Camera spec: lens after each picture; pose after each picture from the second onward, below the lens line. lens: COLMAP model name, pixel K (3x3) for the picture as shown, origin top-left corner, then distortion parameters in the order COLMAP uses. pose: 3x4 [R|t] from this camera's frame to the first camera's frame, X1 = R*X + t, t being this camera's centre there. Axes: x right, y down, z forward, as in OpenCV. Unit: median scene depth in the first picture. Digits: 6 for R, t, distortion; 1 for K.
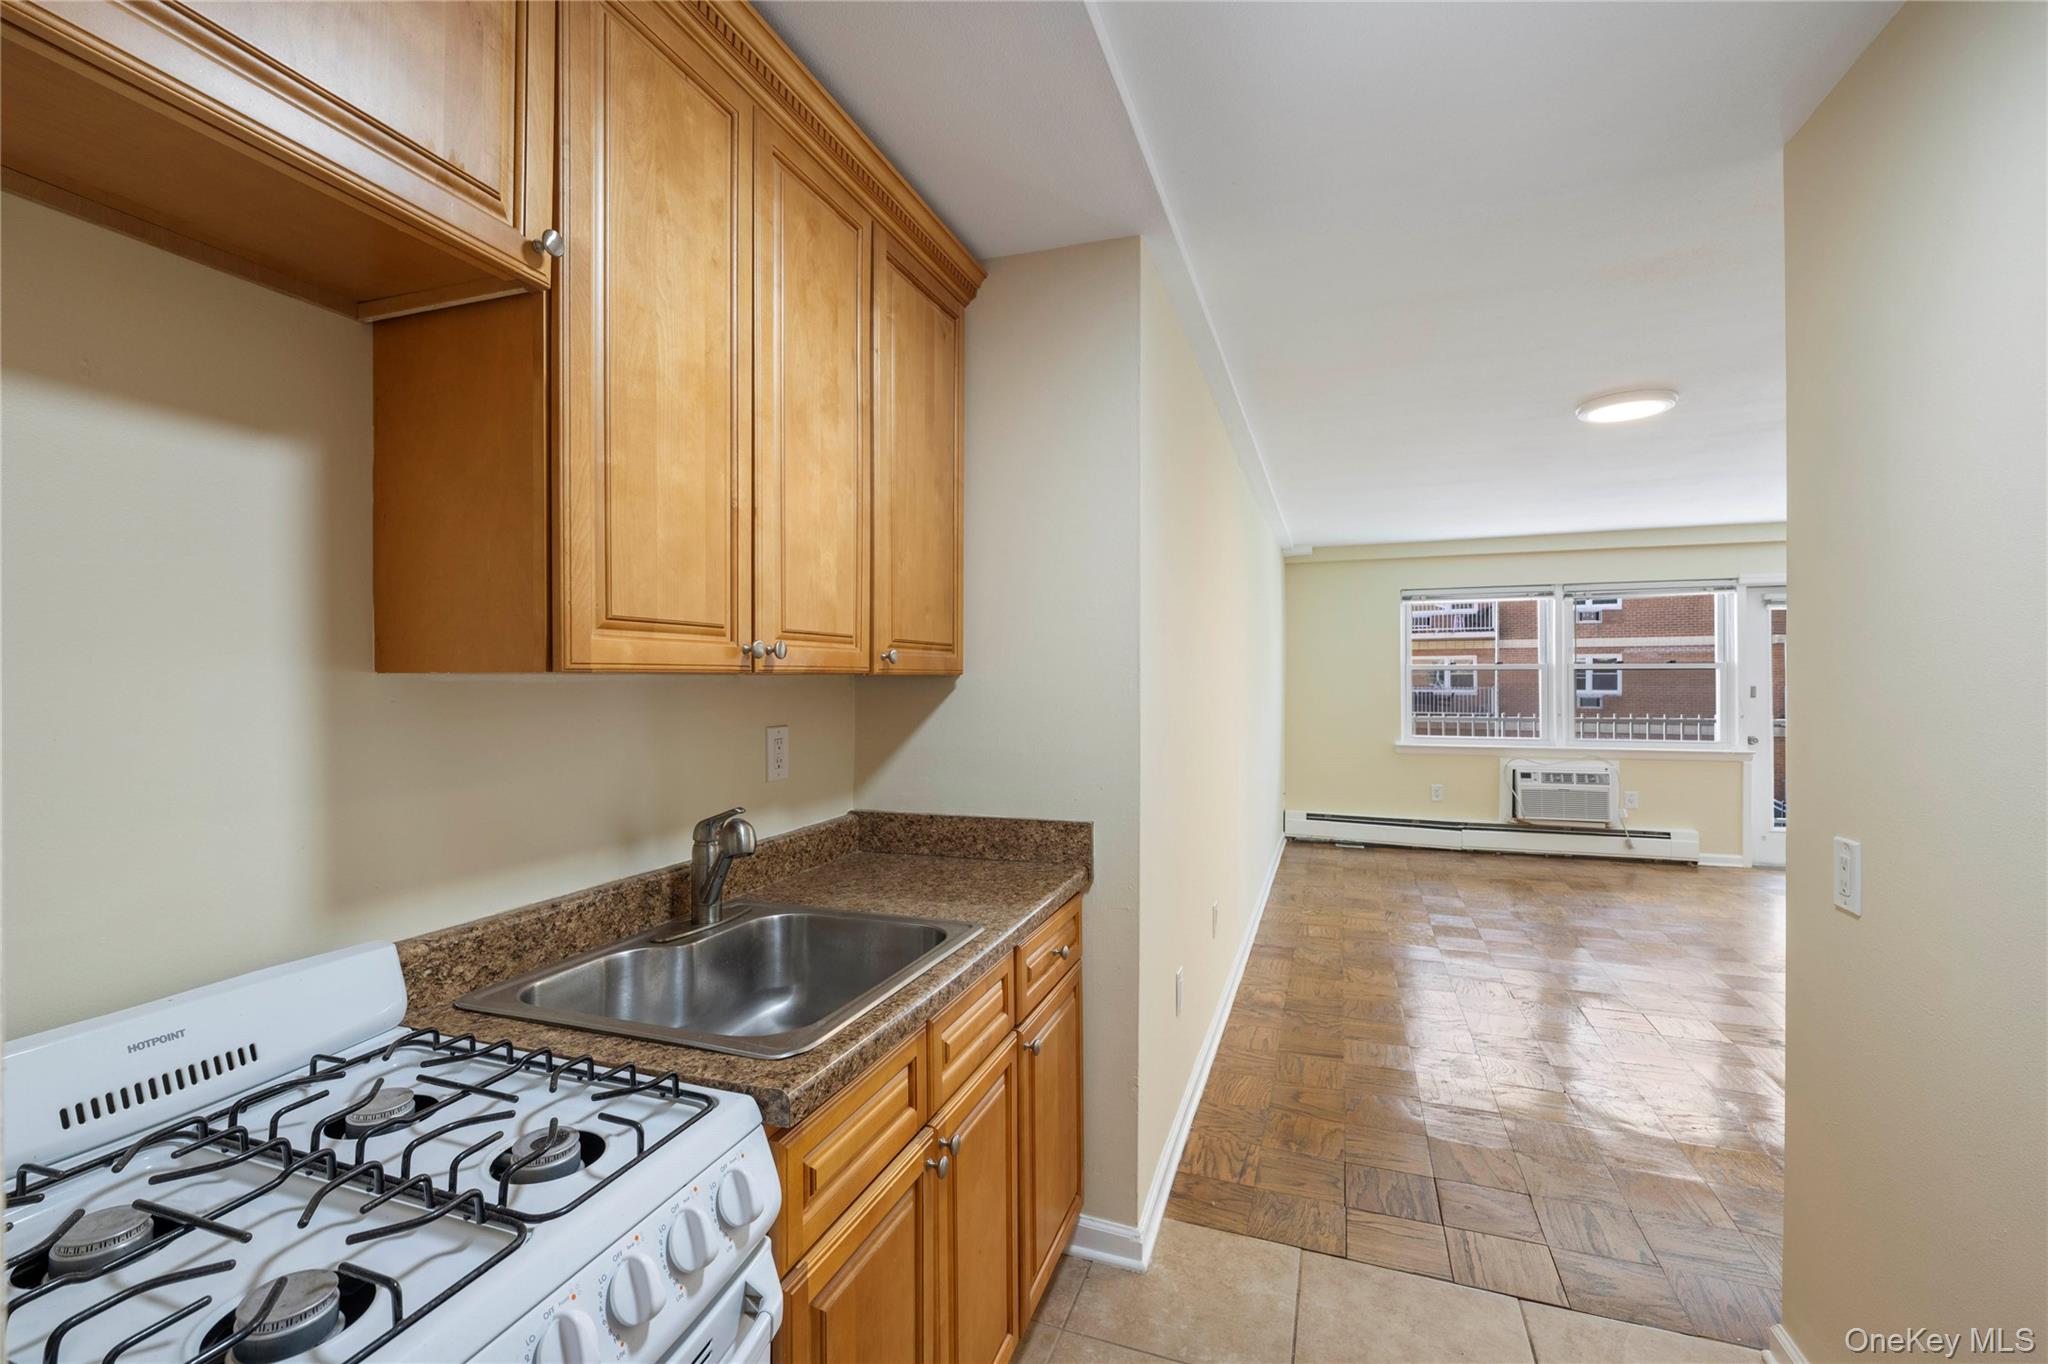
lens RADIAL K [[878.3, 0, 1024.4], [0, 878.3, 675.9], [0, 0, 1]] dist [0.001477, -0.000064]
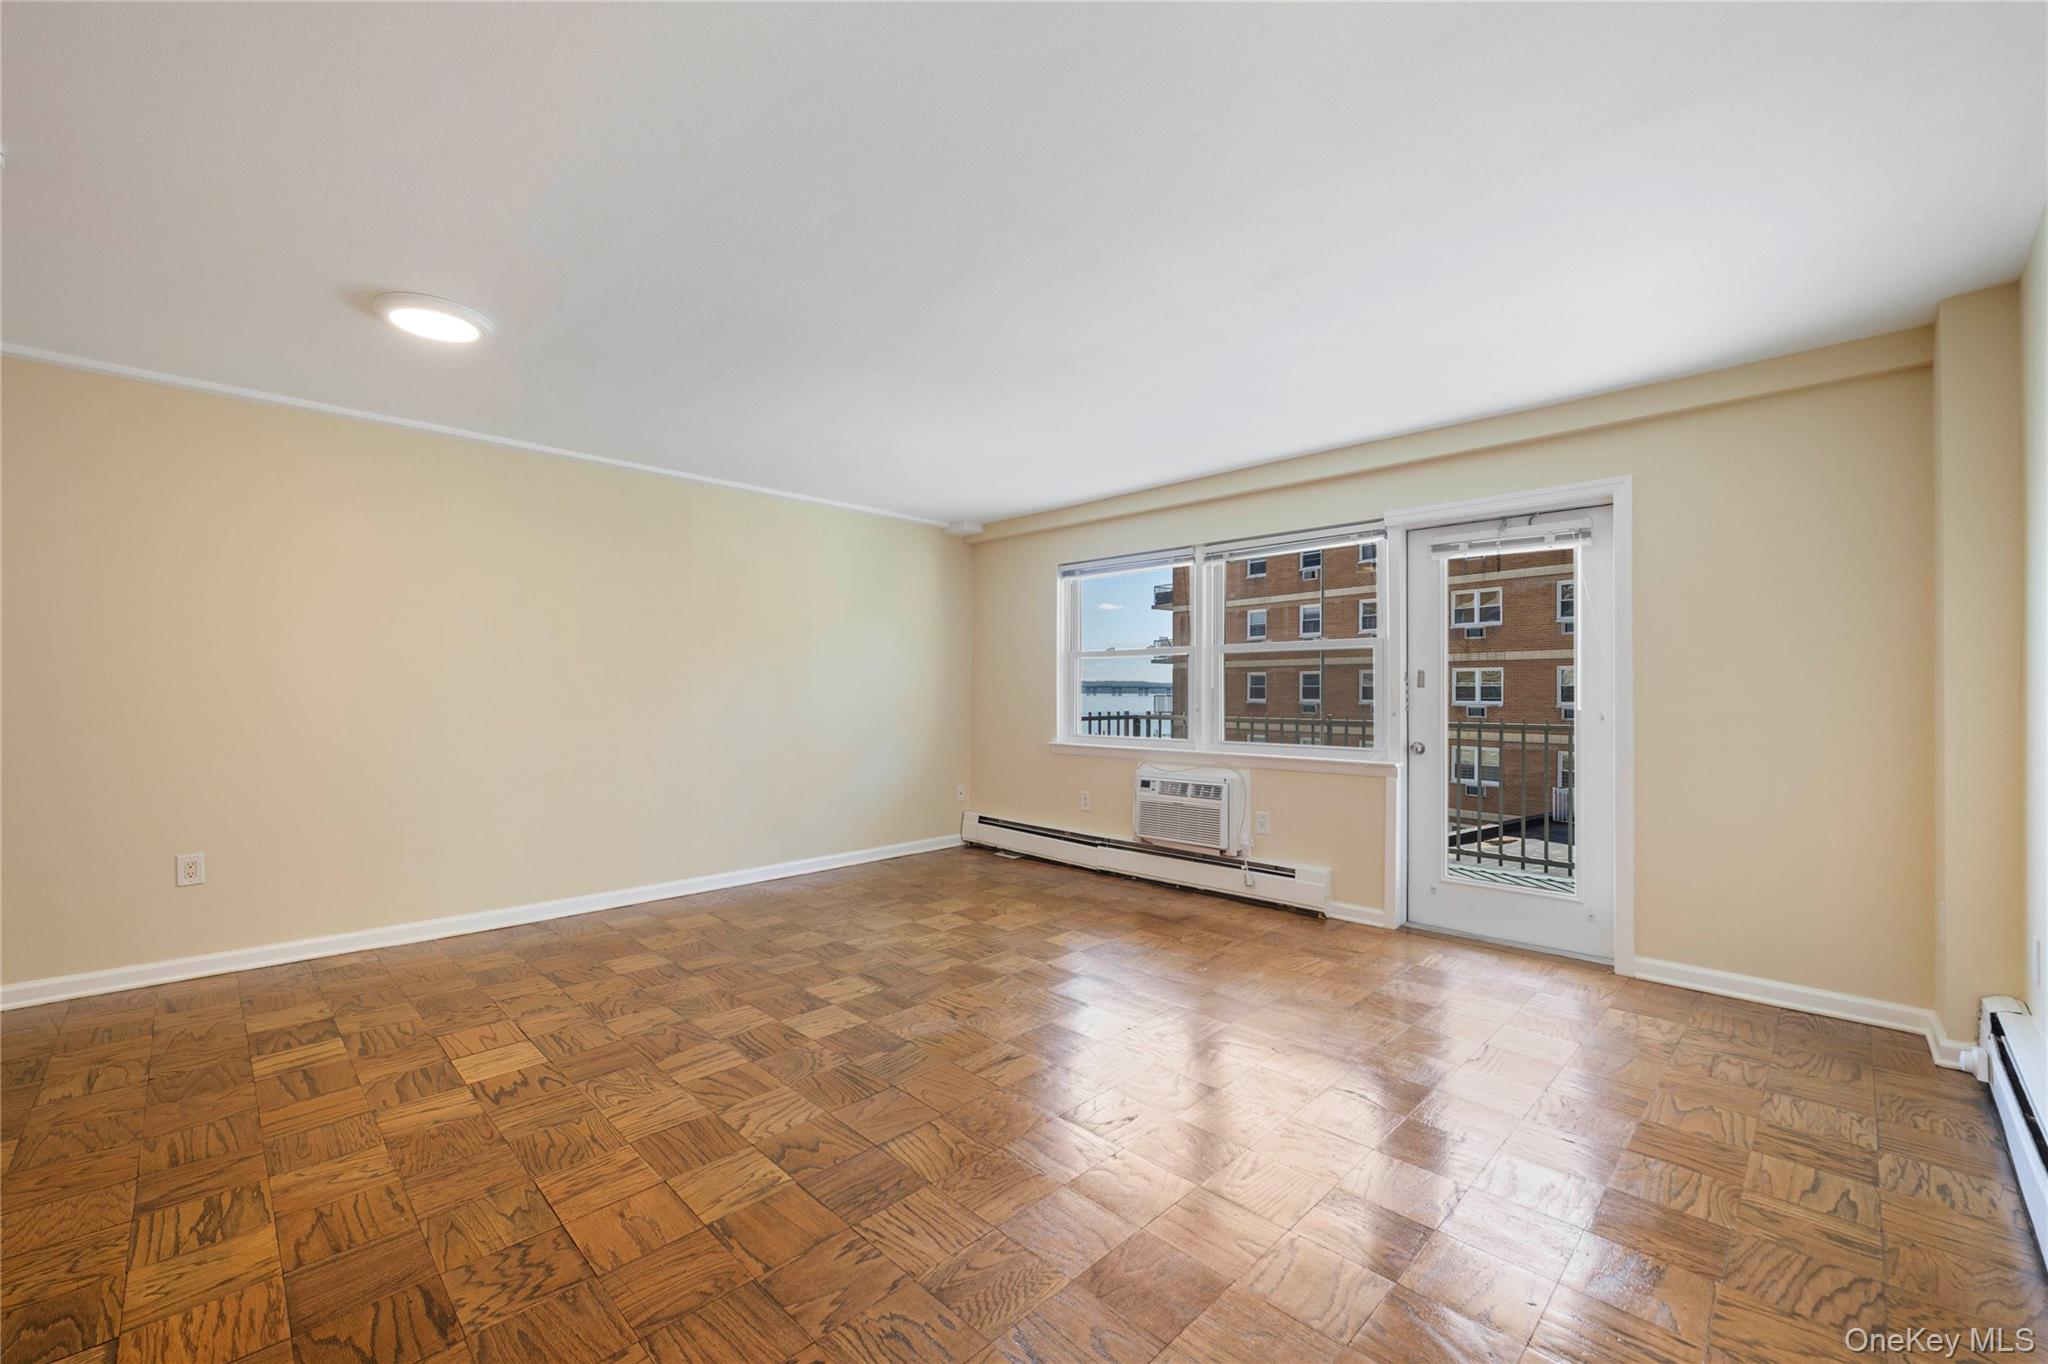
lens RADIAL K [[826.3, 0, 1015.8], [0, 826.3, 697.4], [0, 0, 1]] dist [-0.002653, 0.000596]
pose [[0.904317, 0.007458, -0.426796, 0.799529], [-0.003939, 0.999951, 0.009127, 0.027718], [0.426843, -0.006573, 0.904302, 0.266504]]
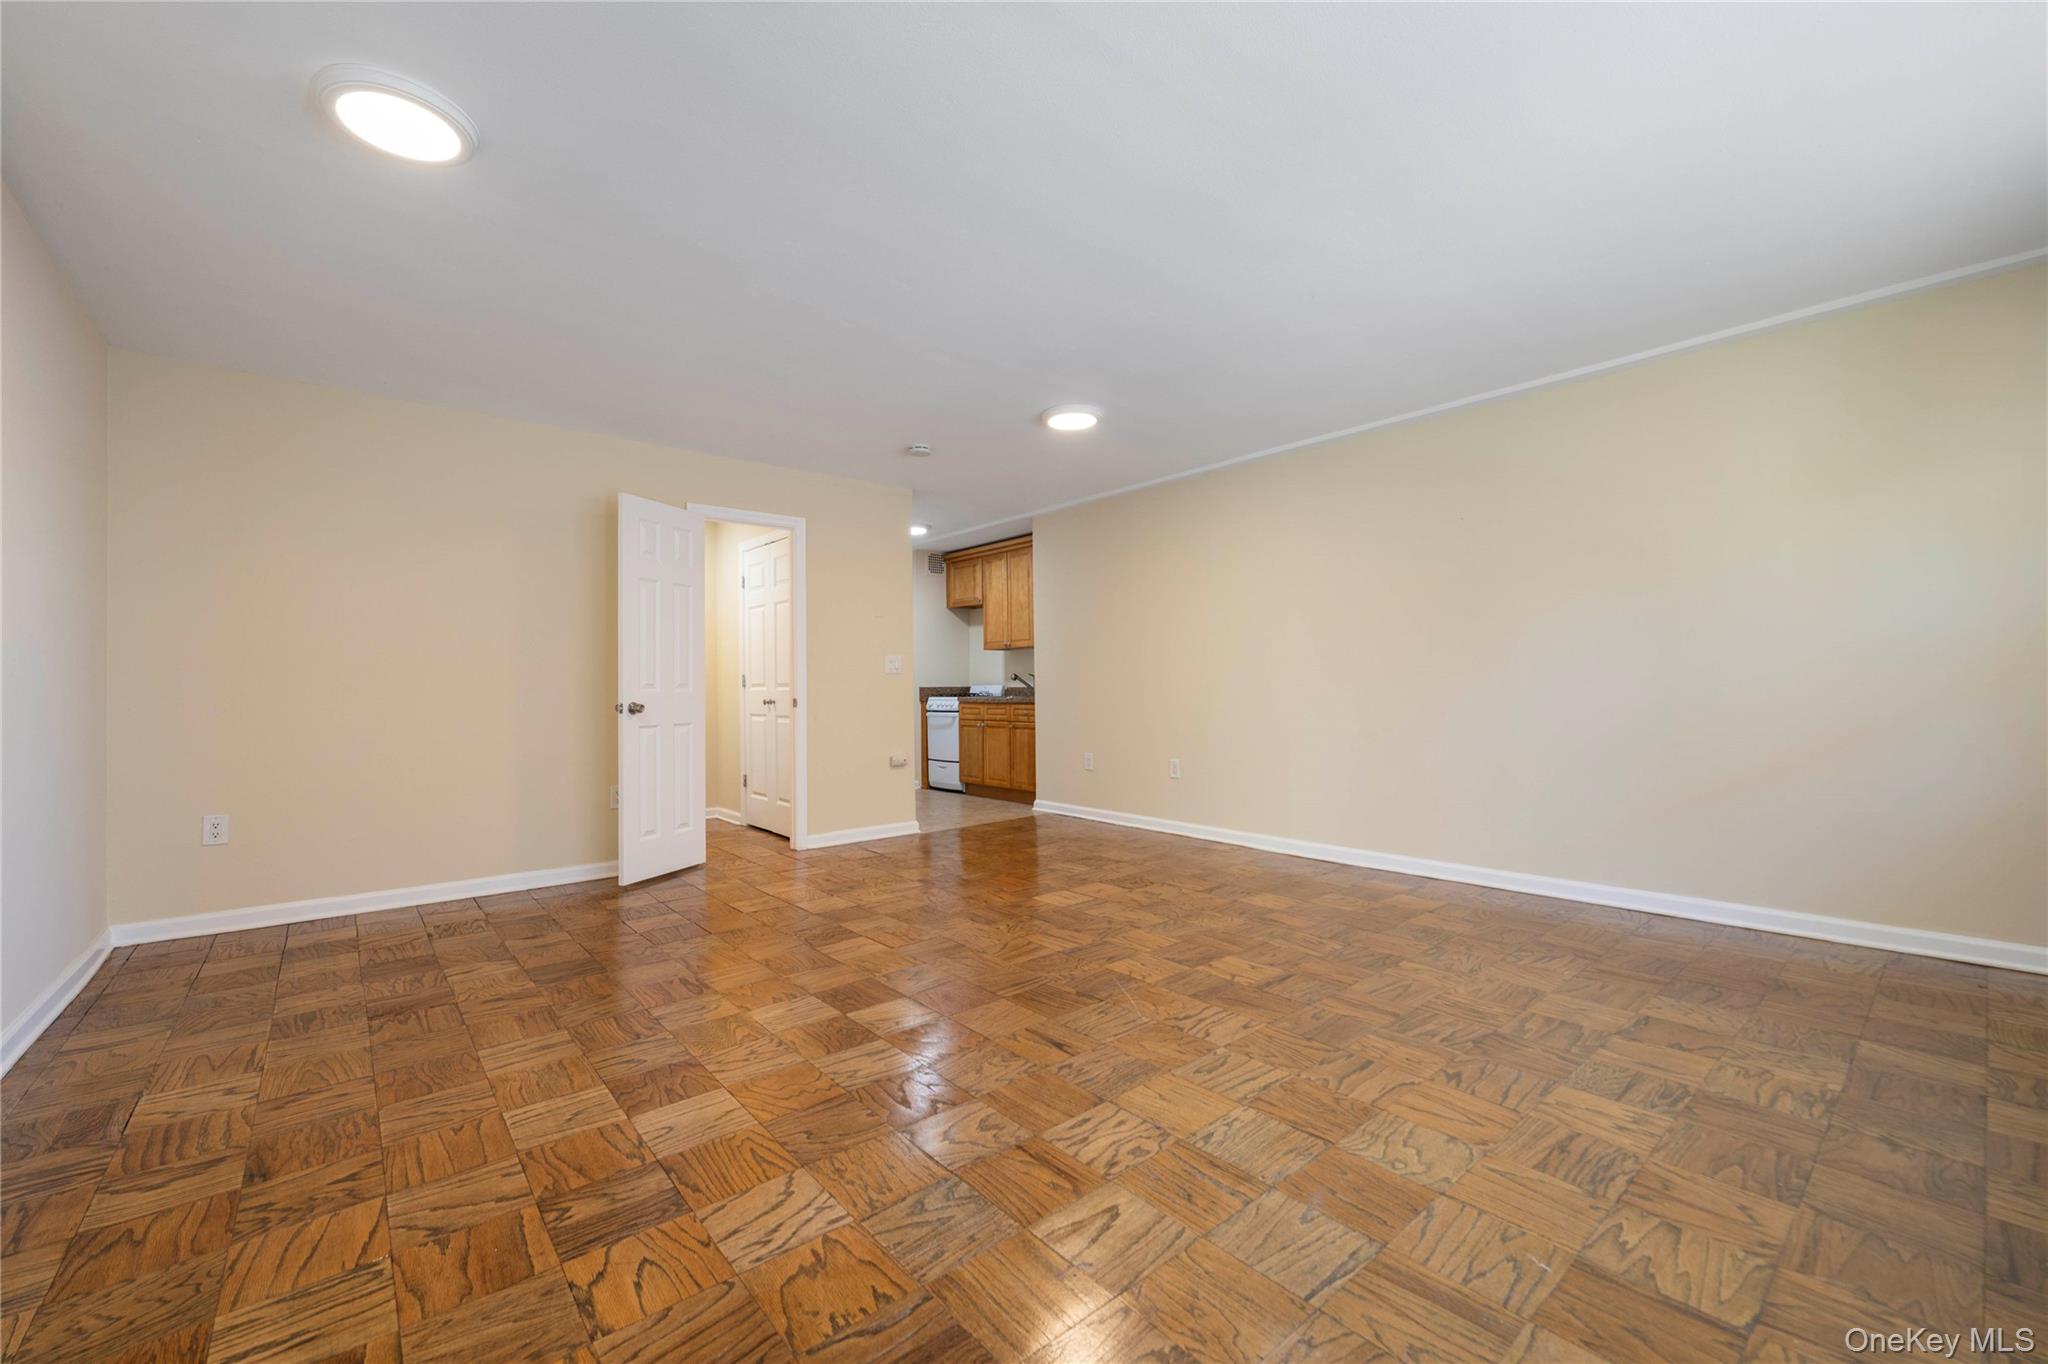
lens RADIAL K [[826.3, 0, 1031.8], [0, 826.3, 677.1], [0, 0, 1]] dist [-0.002653, 0.000596]
pose [[-0.489809, 0.002781, -0.871825, 0.953906], [0.017105, 0.999833, -0.006421, 0.047663], [0.871662, -0.018058, -0.489775, 0.812439]]
